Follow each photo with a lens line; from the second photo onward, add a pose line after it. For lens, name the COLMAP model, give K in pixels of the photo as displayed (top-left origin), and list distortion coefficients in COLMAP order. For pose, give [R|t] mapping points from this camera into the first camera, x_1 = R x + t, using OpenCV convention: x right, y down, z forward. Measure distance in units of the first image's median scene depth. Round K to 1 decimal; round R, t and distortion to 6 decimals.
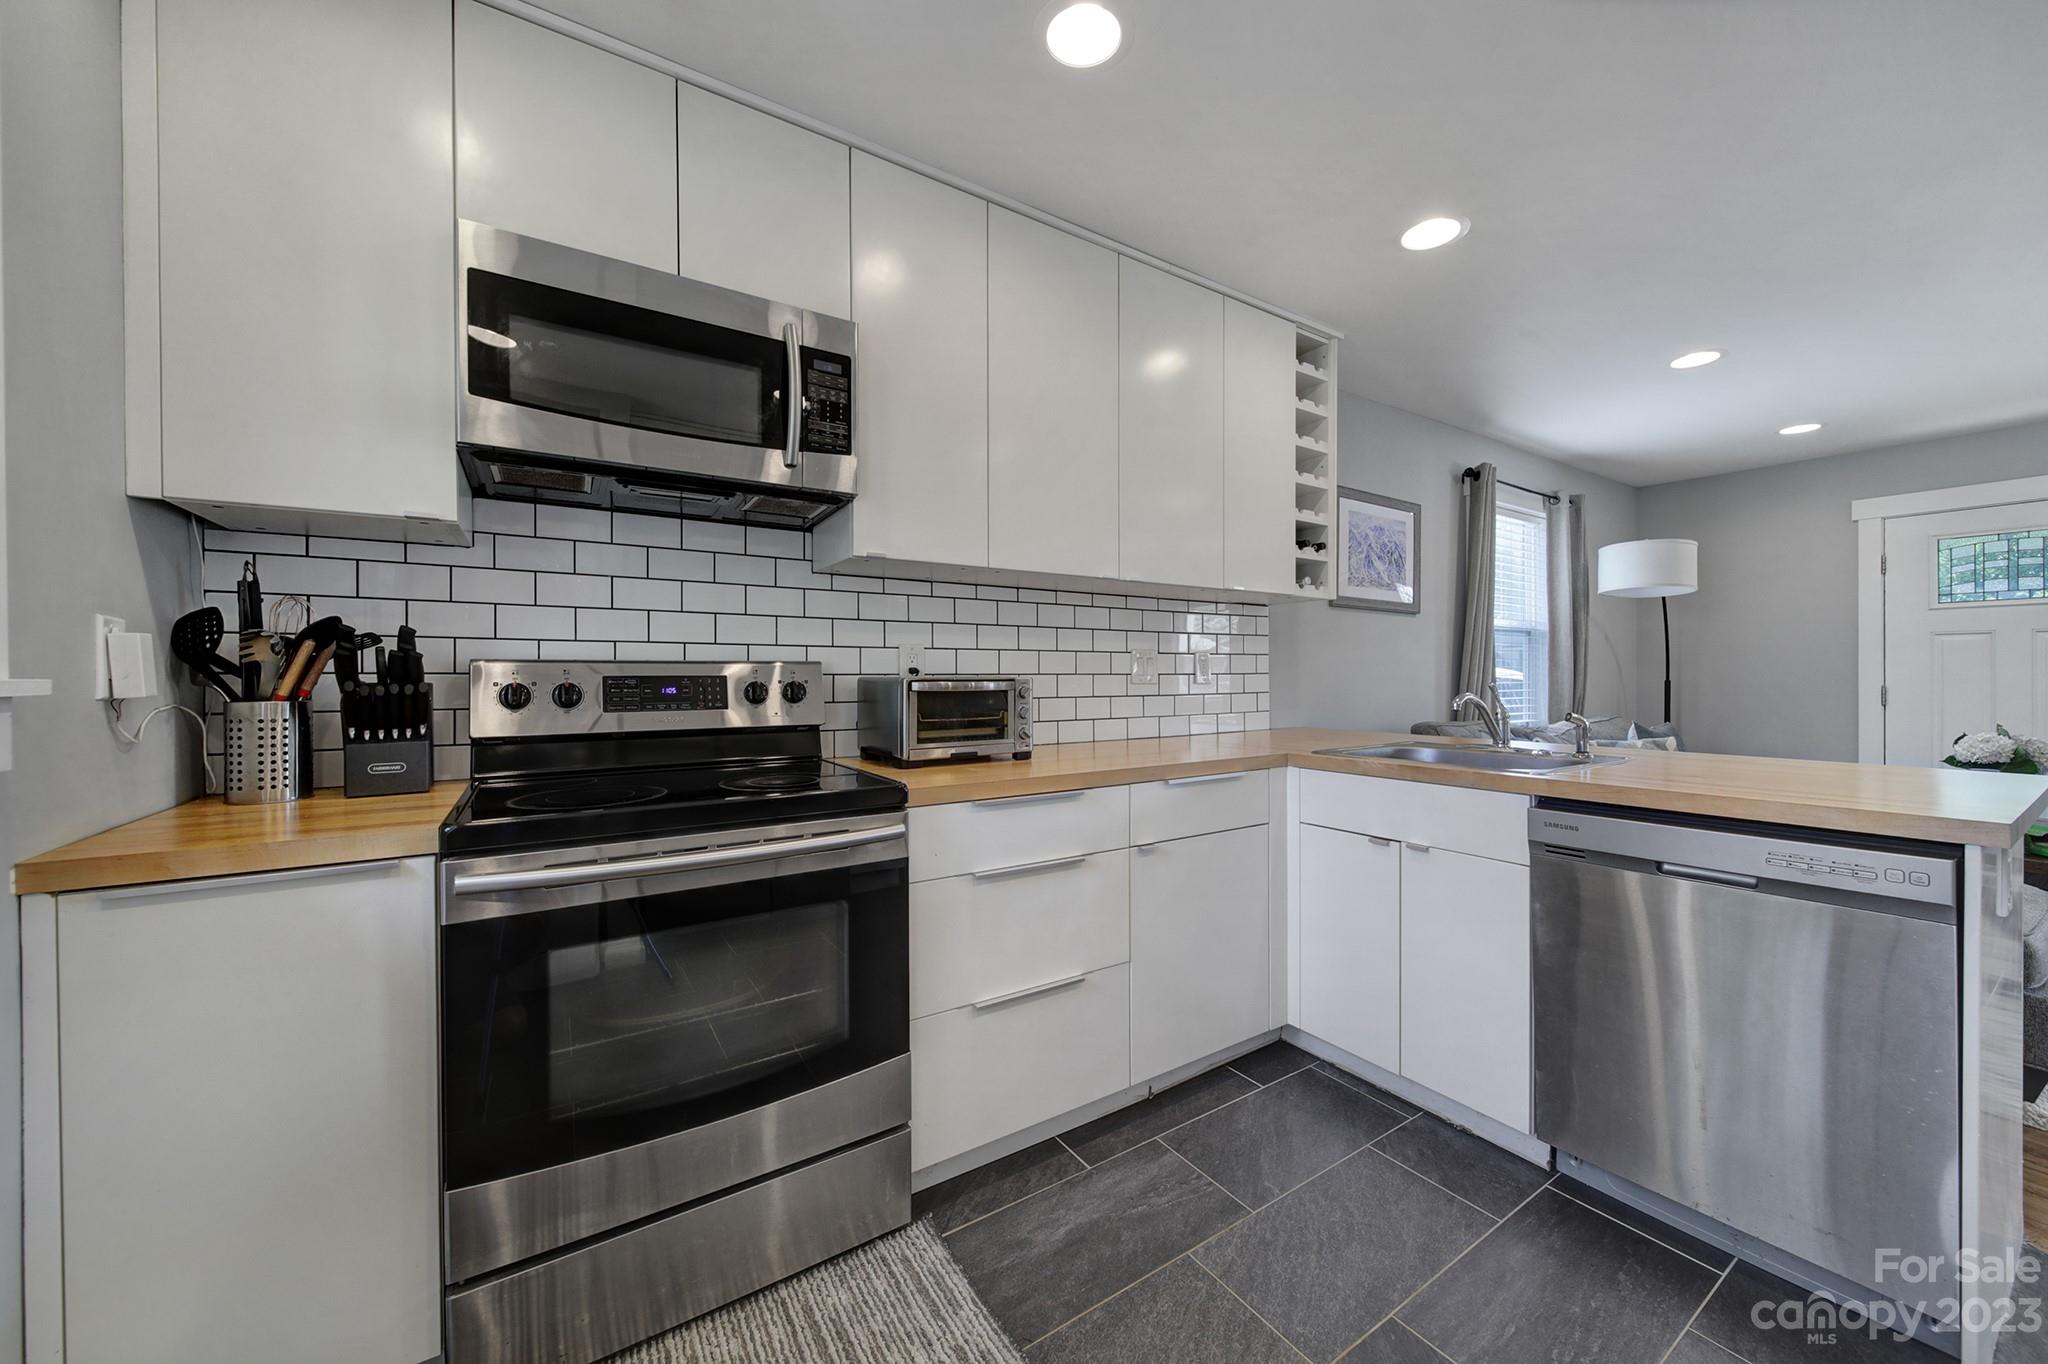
lens RADIAL K [[719.5, 0, 997.4], [0, 719.5, 678.3], [0, 0, 1]] dist [-0.002998, -0.001202]
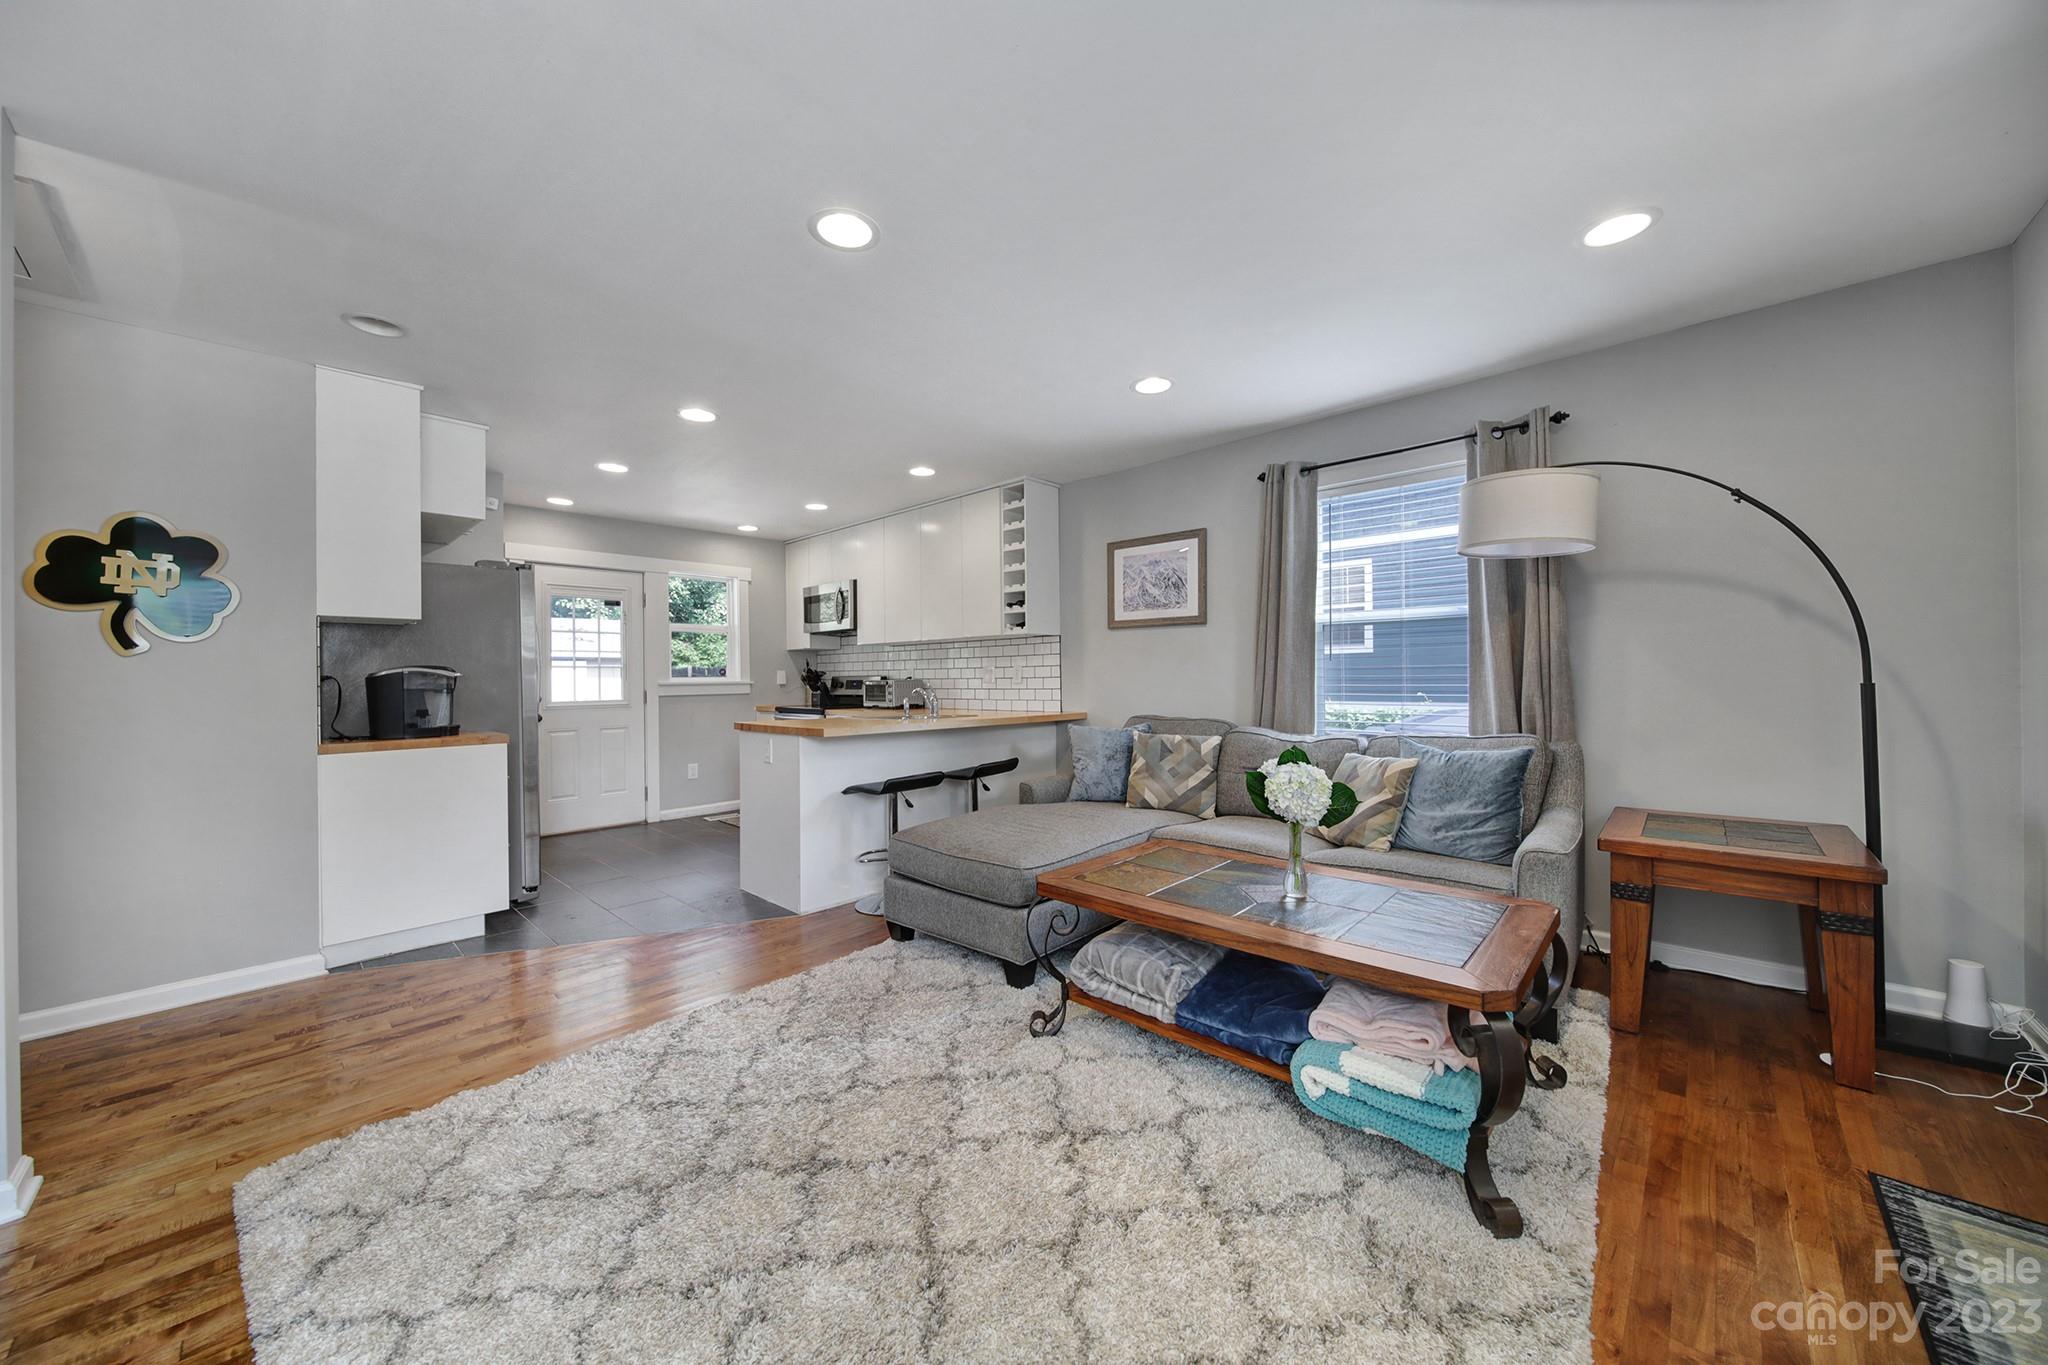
lens RADIAL K [[719.5, 0, 1019.0], [0, 719.5, 677.3], [0, 0, 1]] dist [-0.002998, -0.001202]
pose [[0.262025, -0.001834, -0.965059, 2.238987], [0.004744, 0.999989, -0.000613, -0.007364], [0.965050, -0.004418, 0.262030, 0.577871]]
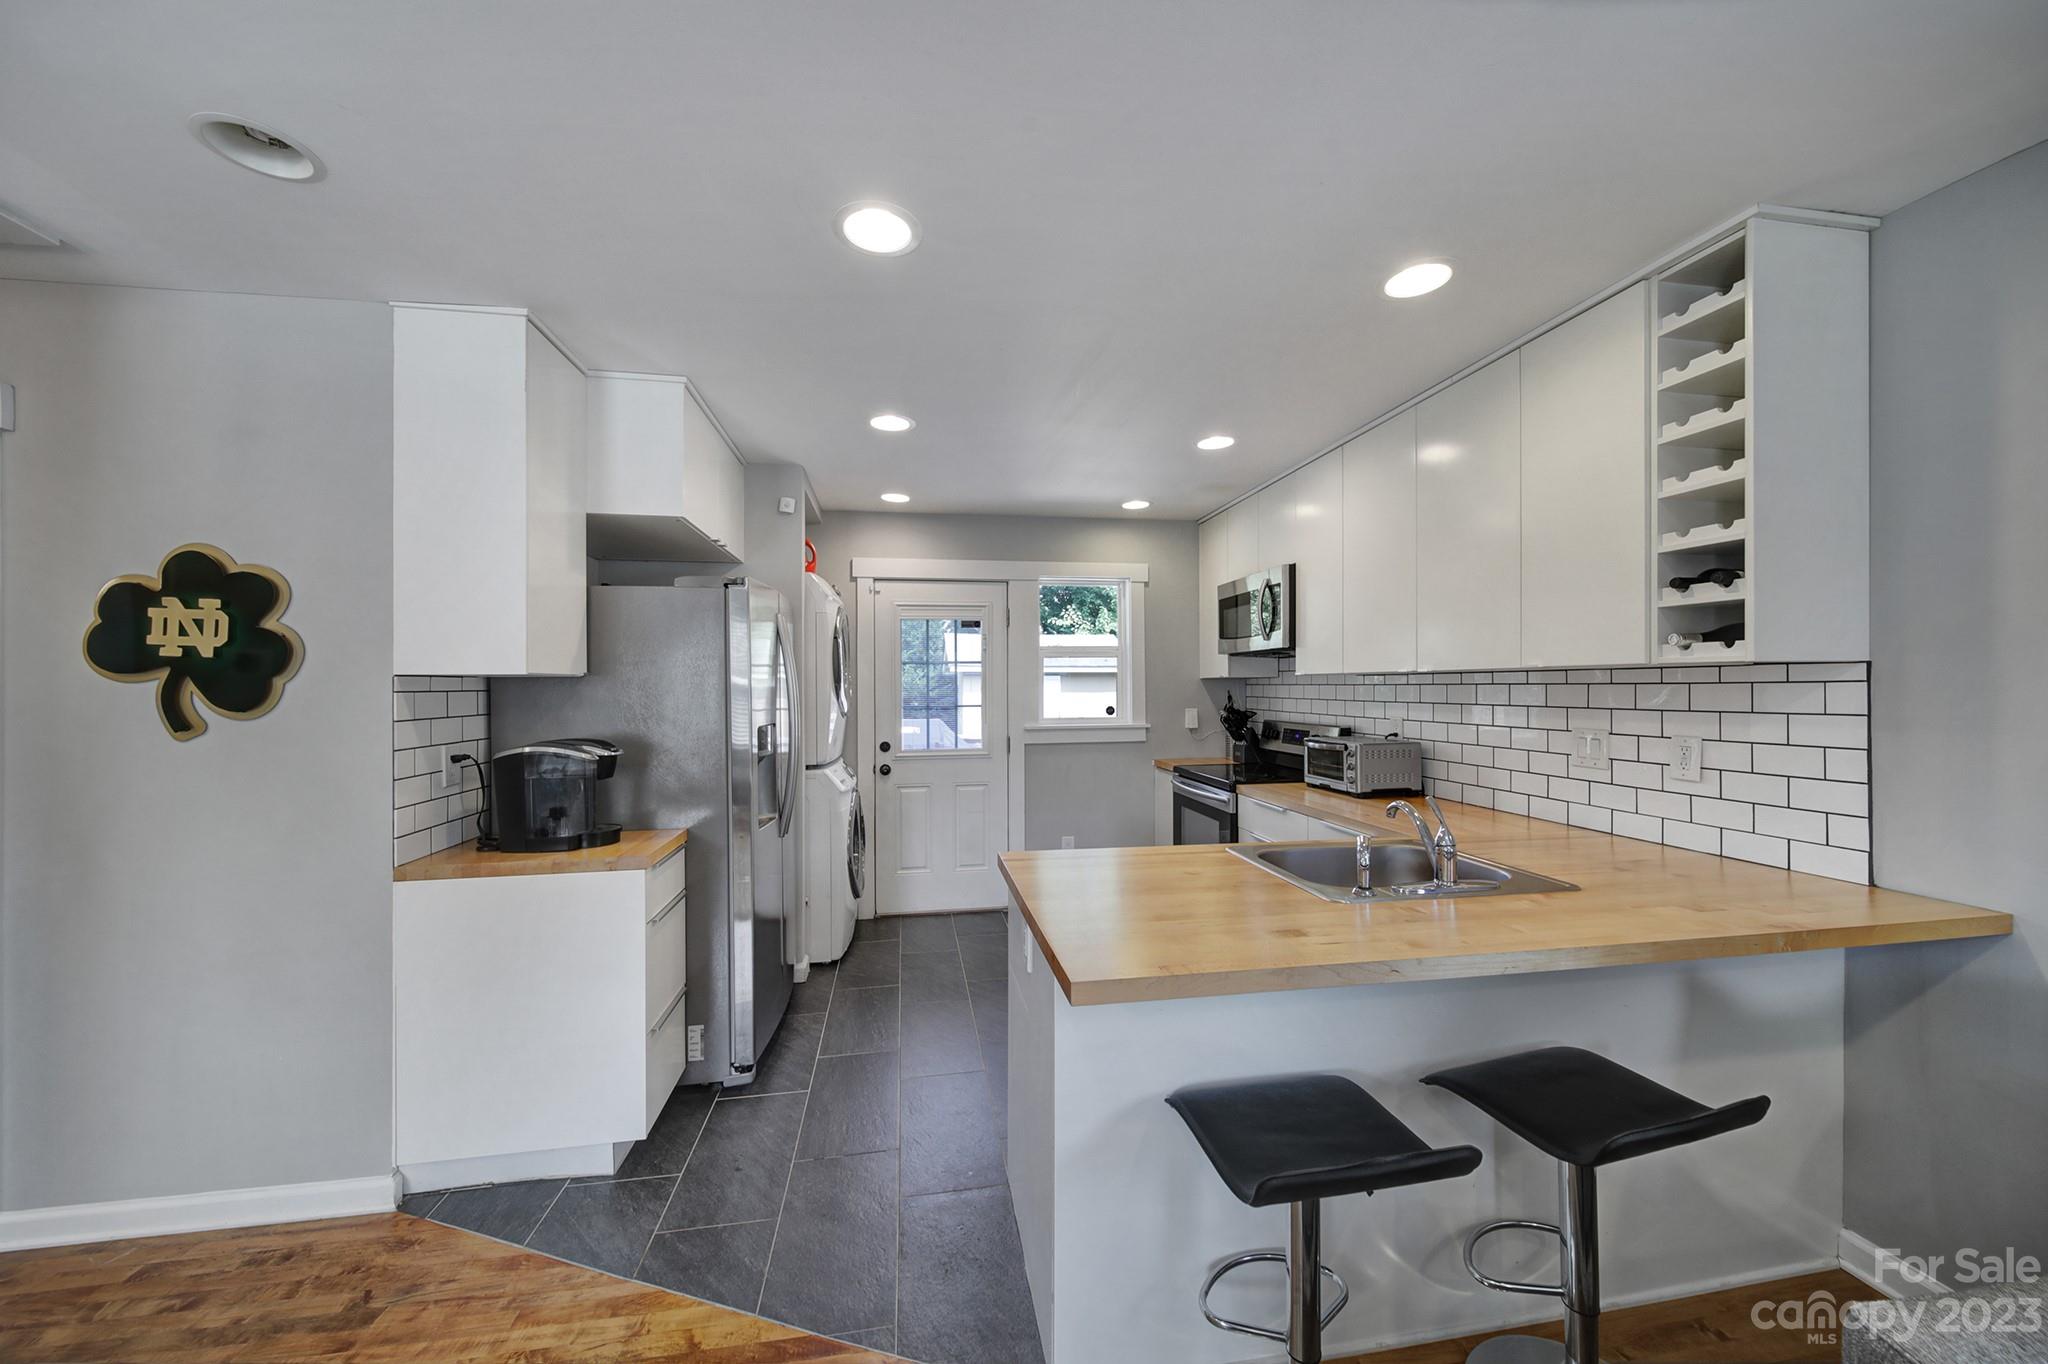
lens RADIAL K [[719.5, 0, 1017.7], [0, 719.5, 686.3], [0, 0, 1]] dist [-0.002998, -0.001202]
pose [[-0.378811, 0.002640, -0.925470, 1.327084], [0.001037, 0.999997, 0.002428, -0.098184], [0.925473, -0.000040, -0.378812, 0.711469]]
